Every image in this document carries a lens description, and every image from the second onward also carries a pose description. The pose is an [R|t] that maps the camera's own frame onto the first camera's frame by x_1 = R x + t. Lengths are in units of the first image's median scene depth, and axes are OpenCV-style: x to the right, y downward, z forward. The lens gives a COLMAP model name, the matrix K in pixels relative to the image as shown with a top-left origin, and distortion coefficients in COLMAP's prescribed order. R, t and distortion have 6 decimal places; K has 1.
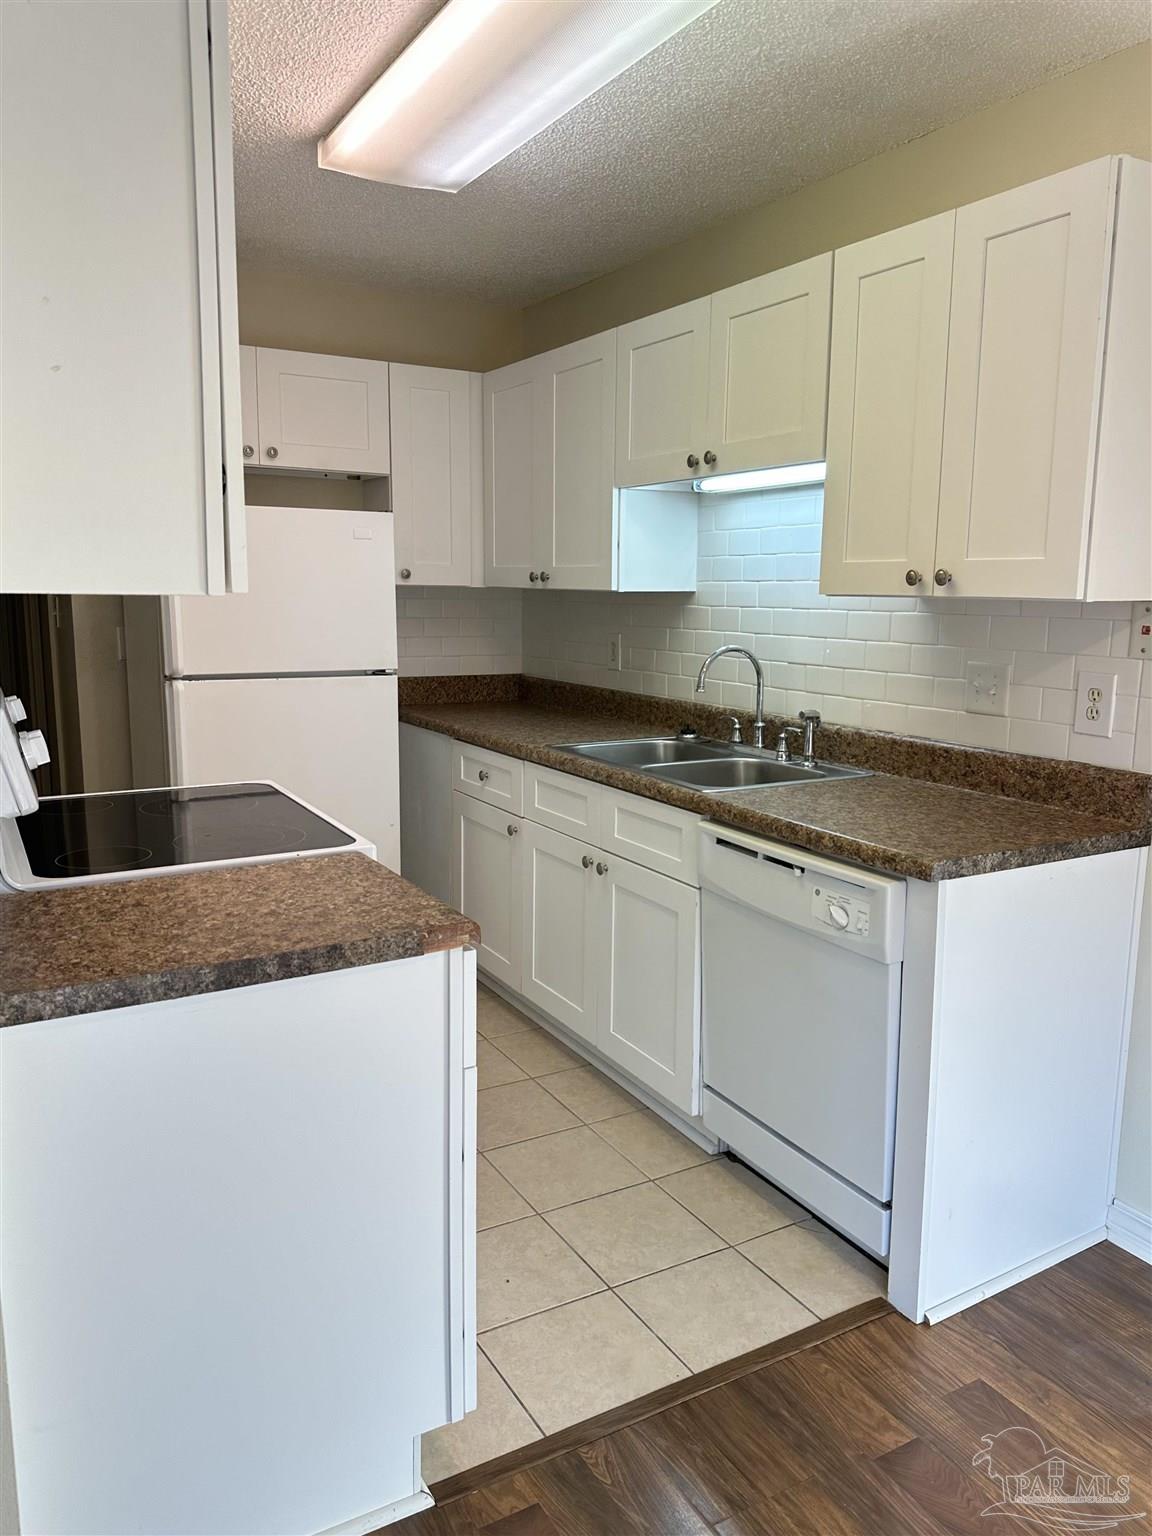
lens RADIAL K [[1123.4, 0, 576.0], [0, 1123.4, 768.0], [0, 0, 1]] dist [0.123859, -0.128790]
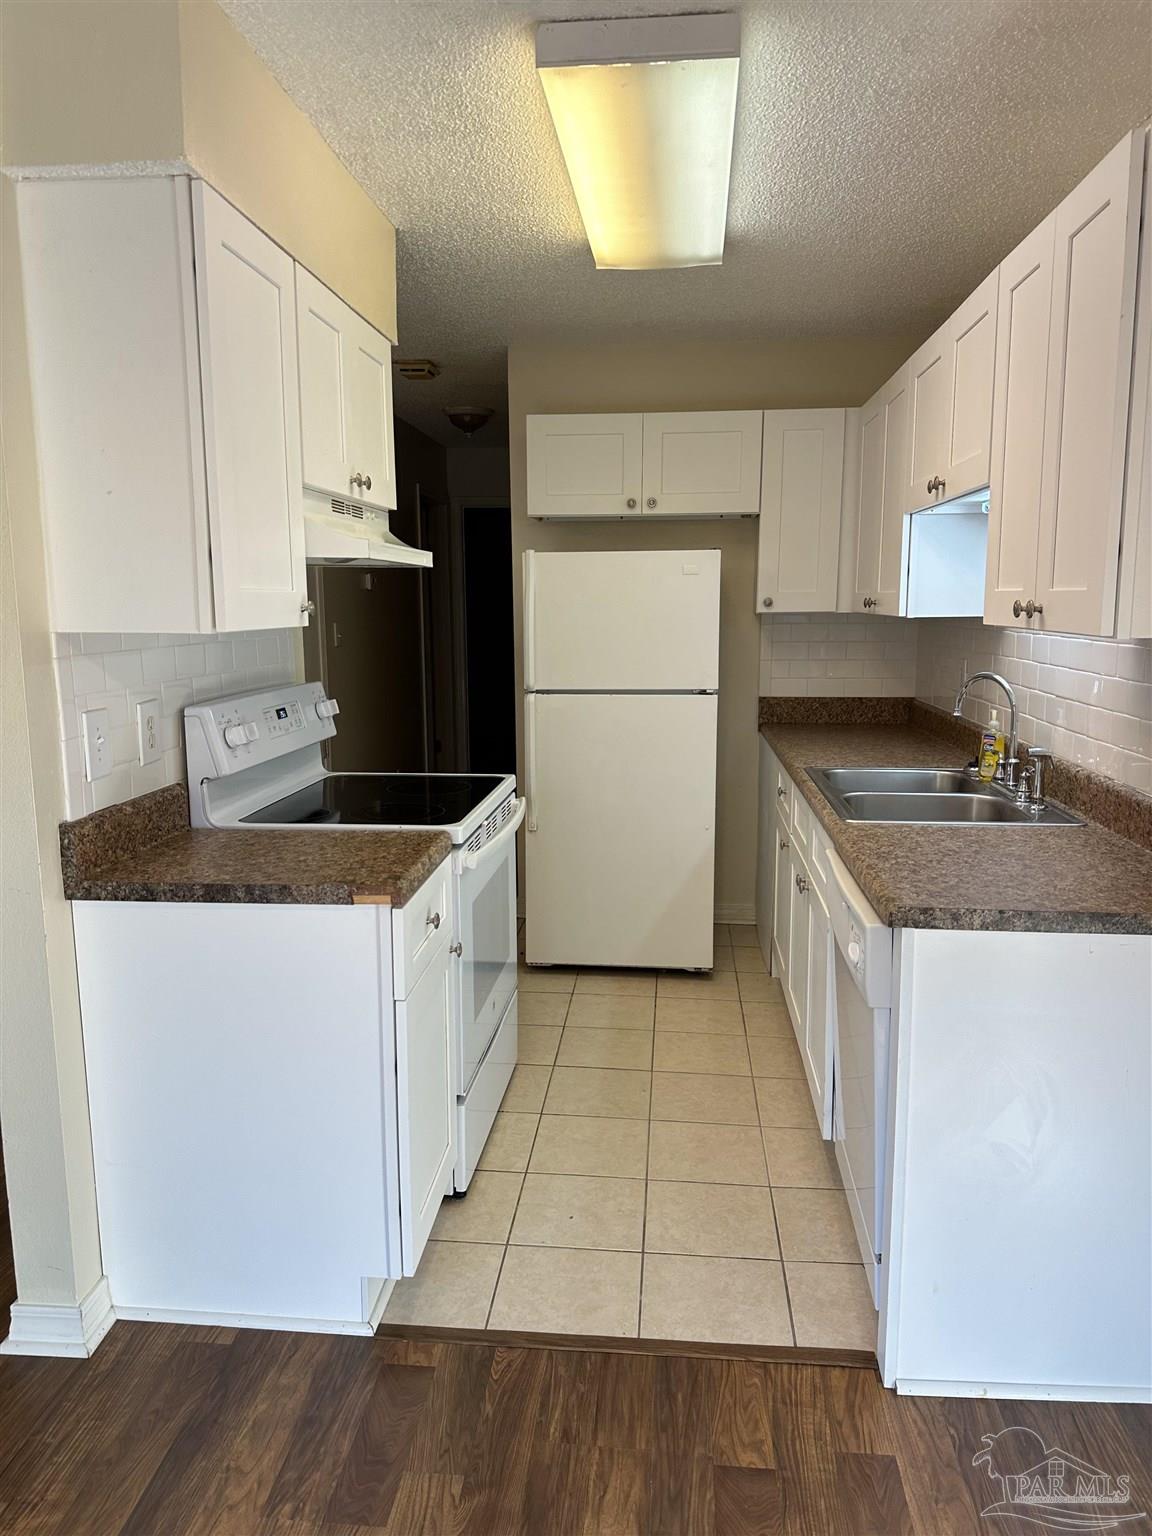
lens RADIAL K [[1084.6, 0, 576.0], [0, 1084.6, 768.0], [0, 0, 1]] dist [0.130776, -0.131798]
pose [[0.814655, 0.075880, -0.574960, 0.619822], [-0.082191, 0.996503, 0.015057, -0.026443], [0.574092, 0.034990, 0.818043, 0.078184]]
